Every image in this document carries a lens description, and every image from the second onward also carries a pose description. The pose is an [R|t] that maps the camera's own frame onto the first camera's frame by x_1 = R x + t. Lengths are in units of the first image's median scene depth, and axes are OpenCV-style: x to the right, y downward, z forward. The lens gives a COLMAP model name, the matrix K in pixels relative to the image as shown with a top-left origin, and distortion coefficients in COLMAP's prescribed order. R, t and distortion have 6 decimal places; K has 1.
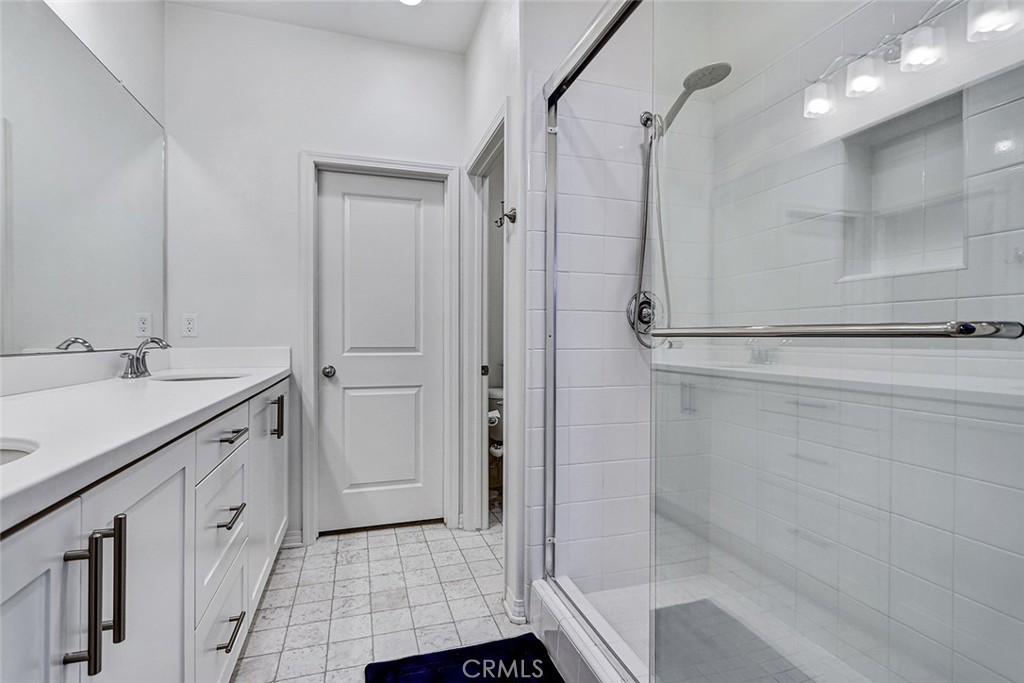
lens RADIAL K [[468.6, 0, 512.0], [0, 468.6, 341.5], [0, 0, 1]] dist [-0.002612, -0.000377]
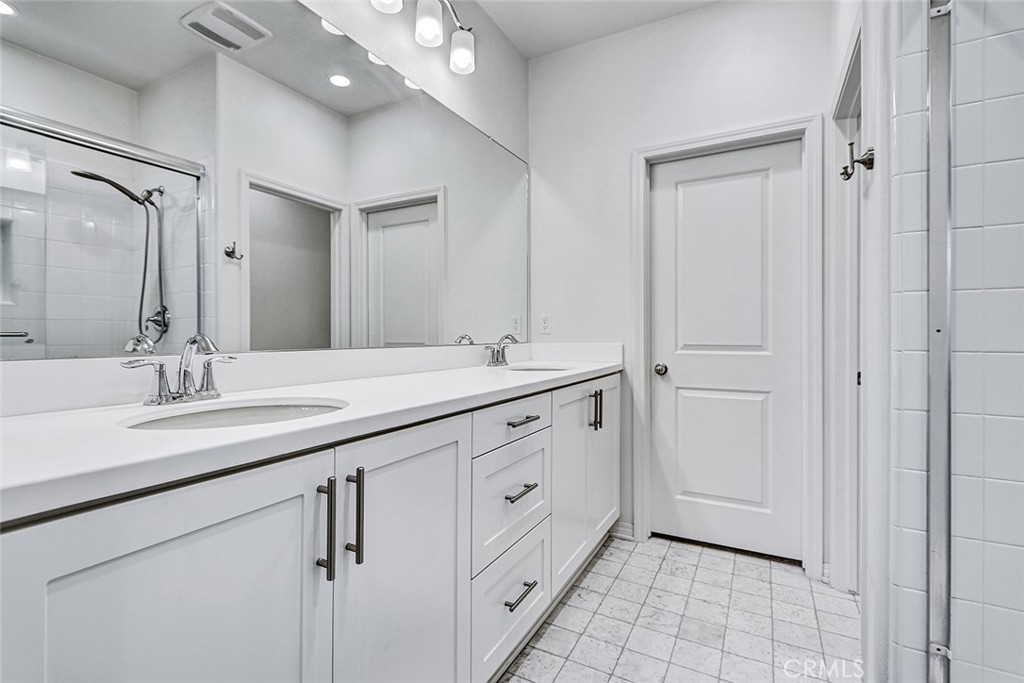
lens RADIAL K [[475.1, 0, 510.4], [0, 475.1, 333.7], [0, 0, 1]] dist [0.002766, -0.004646]
pose [[0.687147, -0.003743, -0.726509, 0.123563], [-0.003144, 0.999962, -0.008126, -0.000355], [0.726511, 0.007868, 0.687109, 0.104807]]
